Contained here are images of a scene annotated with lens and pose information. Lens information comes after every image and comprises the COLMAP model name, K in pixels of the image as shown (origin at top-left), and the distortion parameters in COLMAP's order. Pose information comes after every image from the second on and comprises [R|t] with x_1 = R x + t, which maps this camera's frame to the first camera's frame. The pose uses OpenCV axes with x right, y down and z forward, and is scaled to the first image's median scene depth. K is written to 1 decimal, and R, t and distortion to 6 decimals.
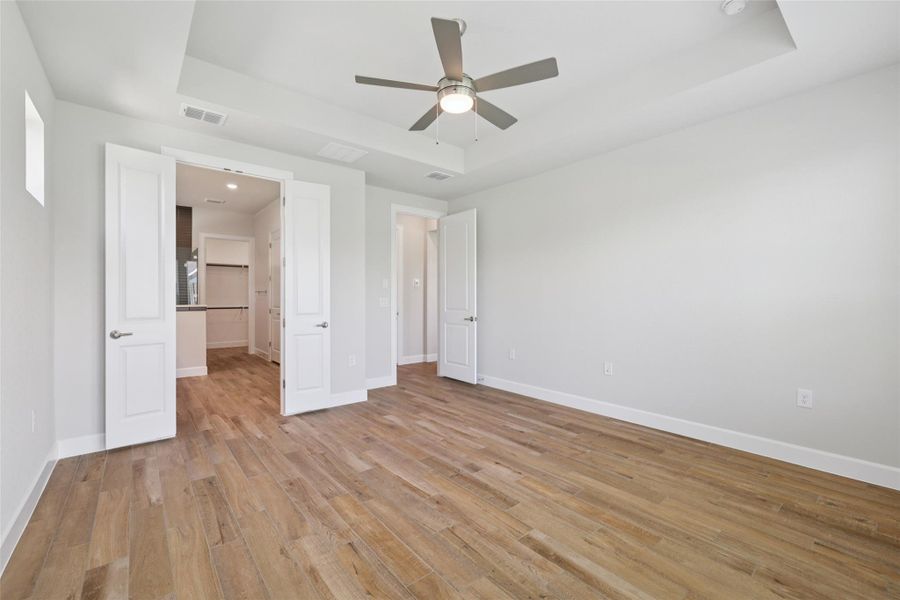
lens RADIAL K [[377.9, 0, 448.6], [0, 377.9, 300.7], [0, 0, 1]] dist [0.000004, -0.000382]
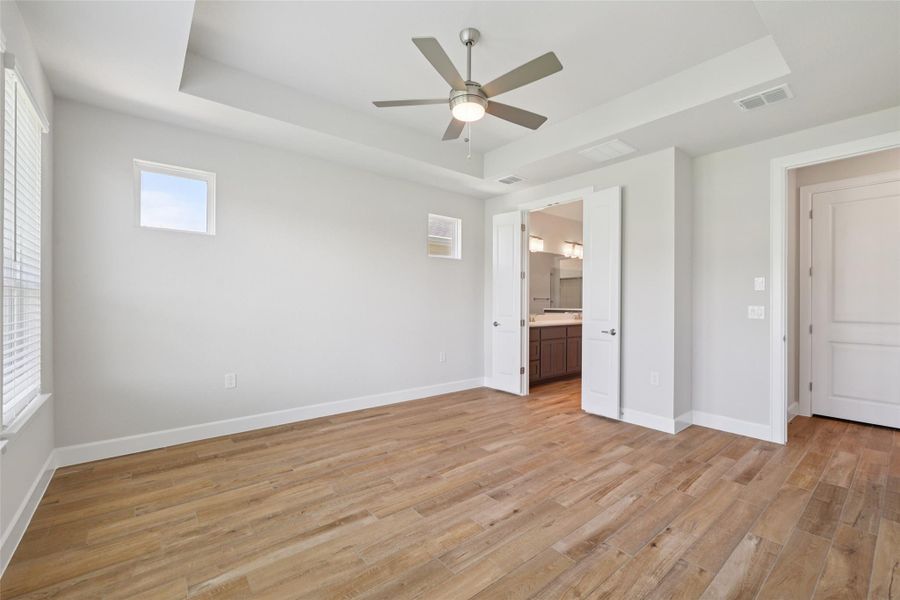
lens RADIAL K [[377.9, 0, 453.7], [0, 377.9, 303.4], [0, 0, 1]] dist [0.000004, -0.000382]
pose [[0.001761, 0.004597, -0.999988, 0.892840], [-0.013327, 0.999901, 0.004573, -0.010565], [0.999910, 0.013318, 0.001822, 0.829942]]
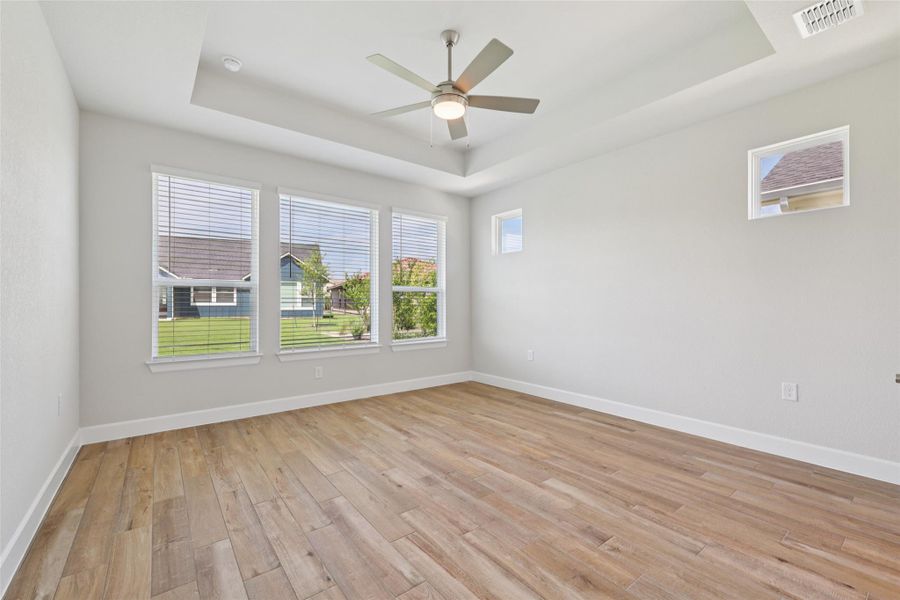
lens RADIAL K [[377.9, 0, 454.2], [0, 377.9, 301.7], [0, 0, 1]] dist [0.000004, -0.000382]
pose [[-0.999914, -0.001878, 0.013004, -0.004087], [-0.001828, 0.999991, 0.003858, 0.010978], [-0.013011, 0.003834, -0.999908, 1.781652]]
